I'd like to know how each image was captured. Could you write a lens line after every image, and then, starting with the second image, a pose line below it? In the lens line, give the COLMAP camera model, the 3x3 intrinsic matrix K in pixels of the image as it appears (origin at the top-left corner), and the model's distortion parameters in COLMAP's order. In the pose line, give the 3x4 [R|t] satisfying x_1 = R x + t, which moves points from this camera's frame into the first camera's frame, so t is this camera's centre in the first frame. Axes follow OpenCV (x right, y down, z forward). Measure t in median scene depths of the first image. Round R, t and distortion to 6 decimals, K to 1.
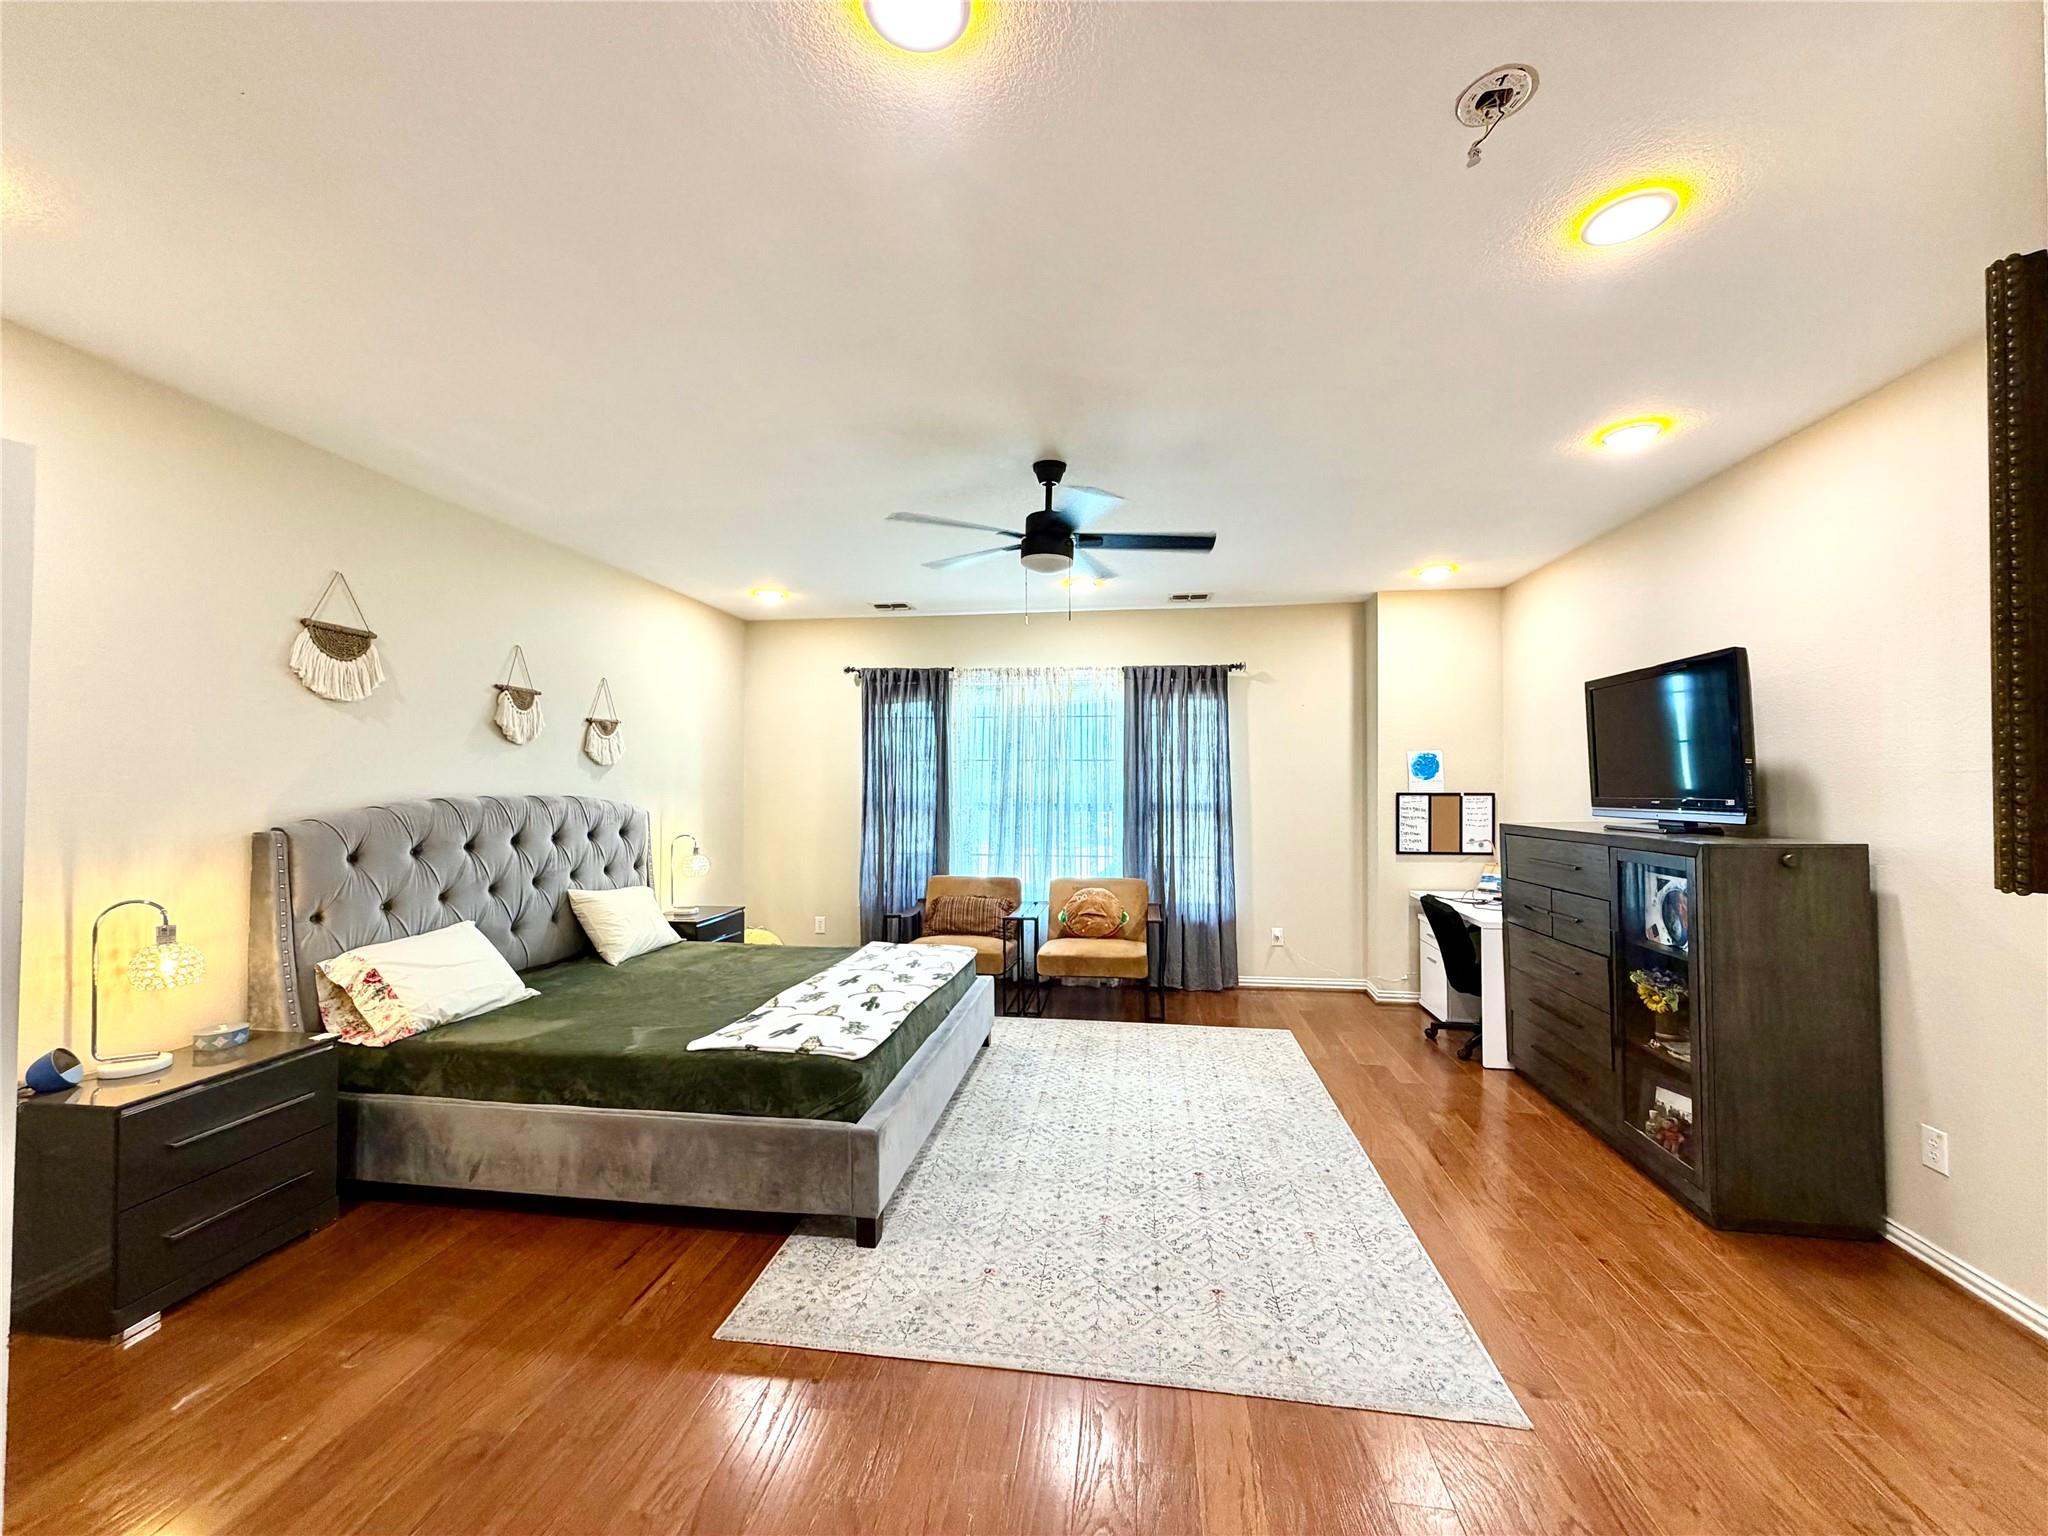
lens RADIAL K [[816.1, 0, 1019.8], [0, 816.1, 767.3], [0, 0, 1]] dist [-0.000013, 0.000632]
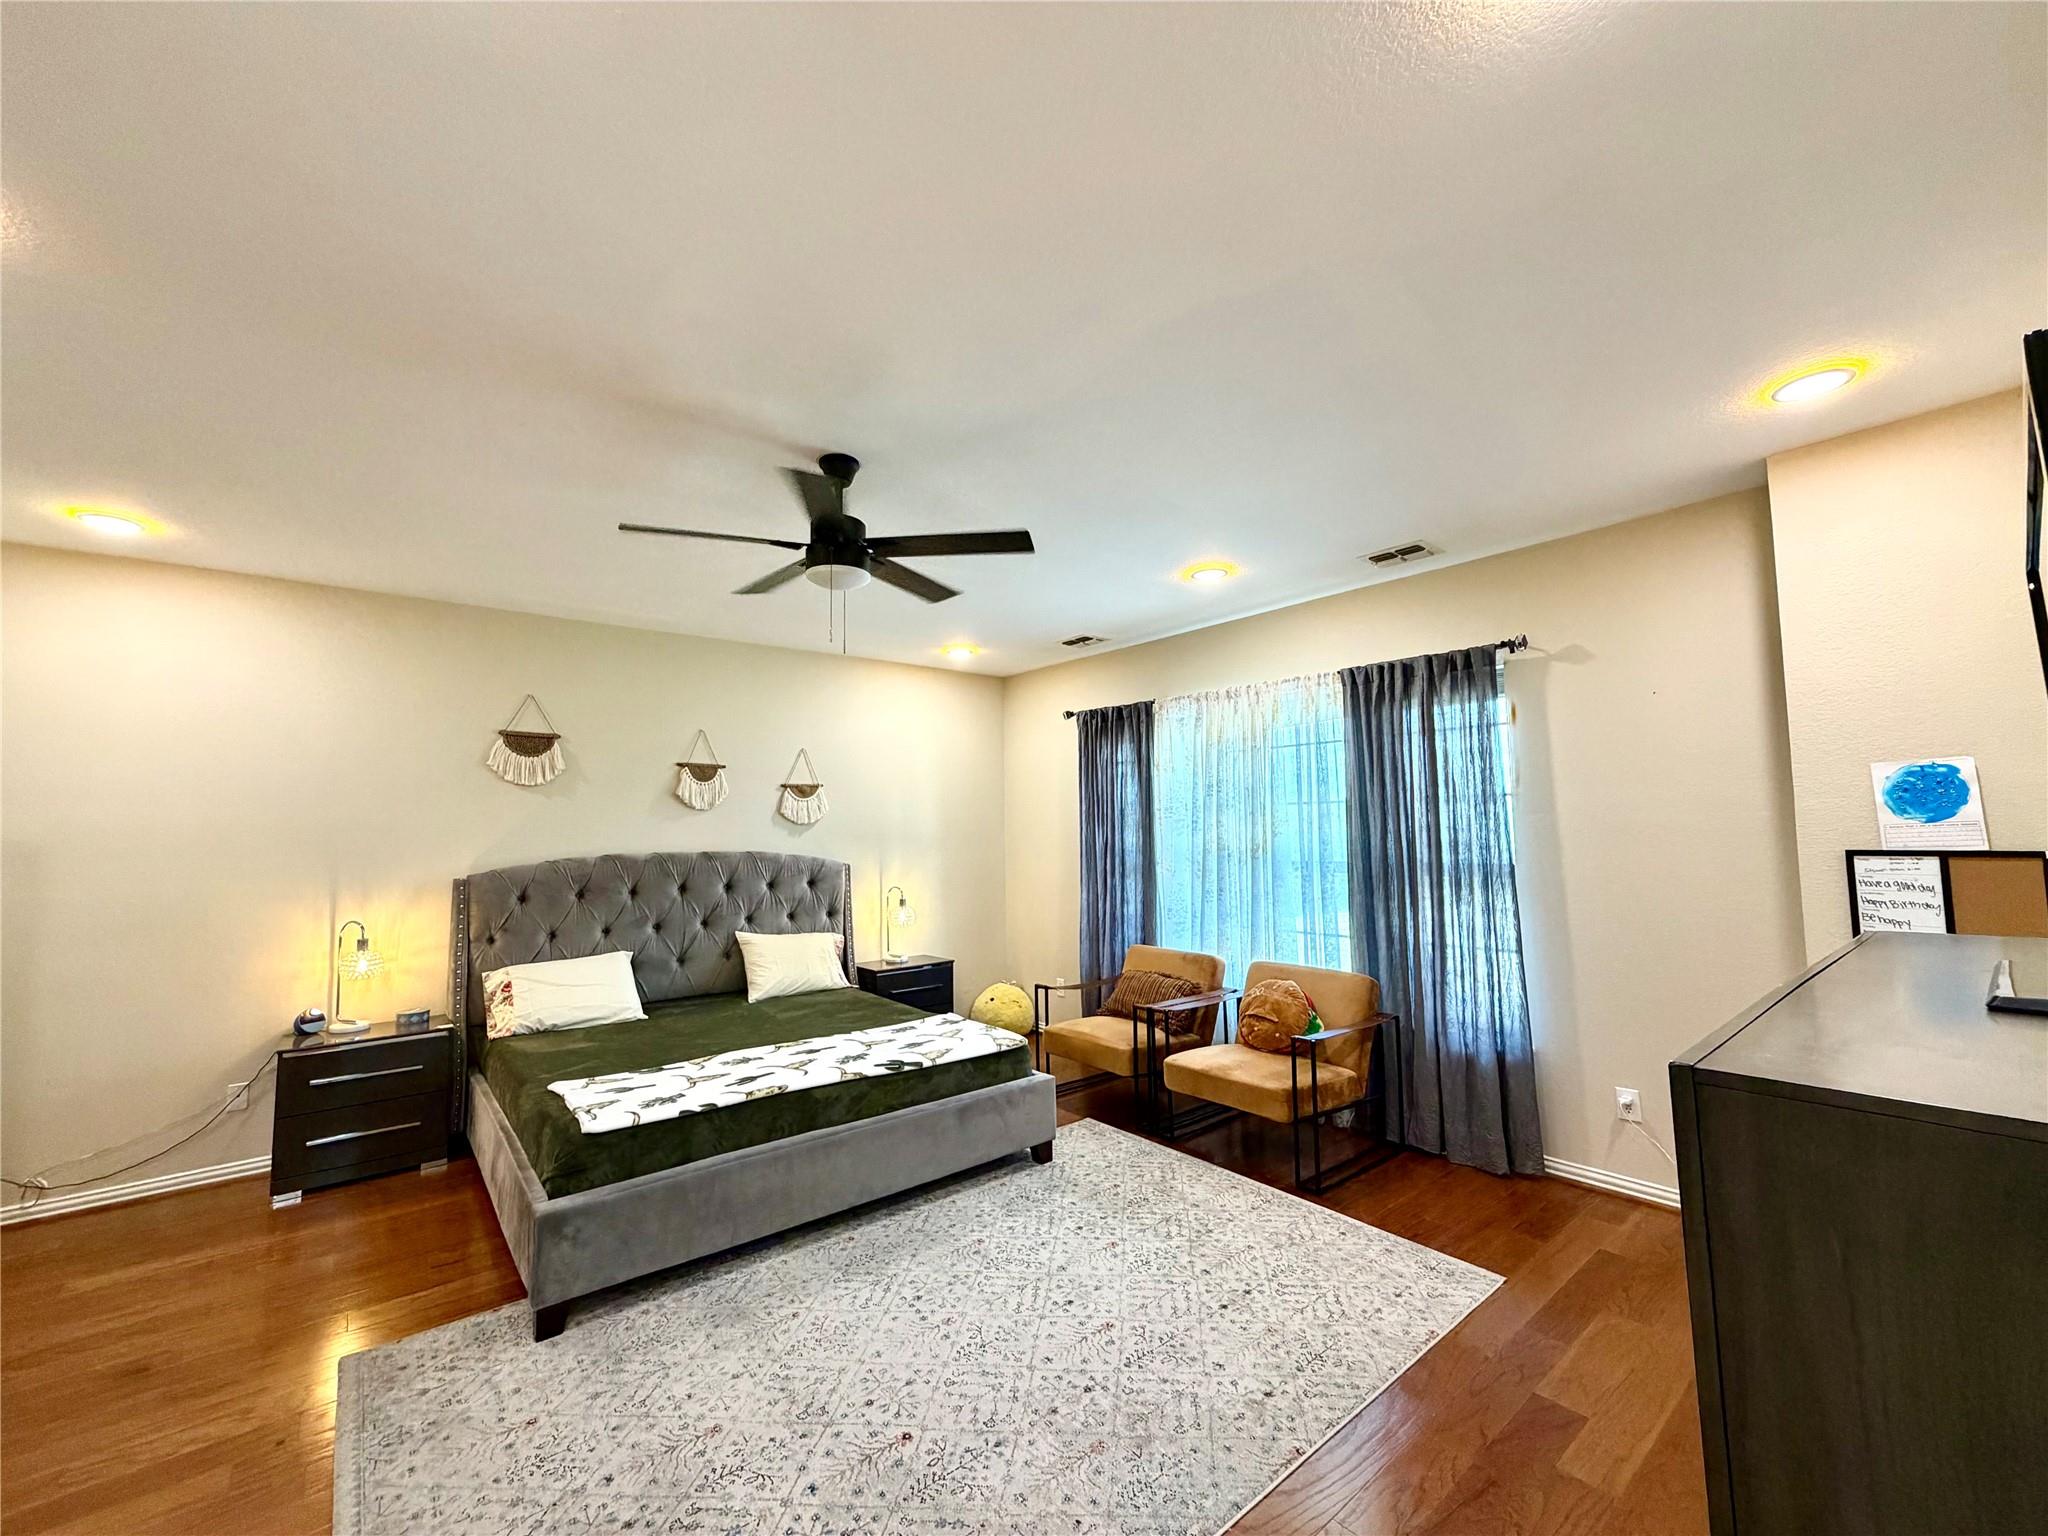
lens RADIAL K [[816.1, 0, 1019.8], [0, 816.1, 767.3], [0, 0, 1]] dist [-0.000013, 0.000632]
pose [[0.735977, -0.063395, -0.674032, 0.495667], [0.025974, 0.997517, -0.065459, 0.001141], [0.676508, 0.030669, 0.735796, 0.360083]]
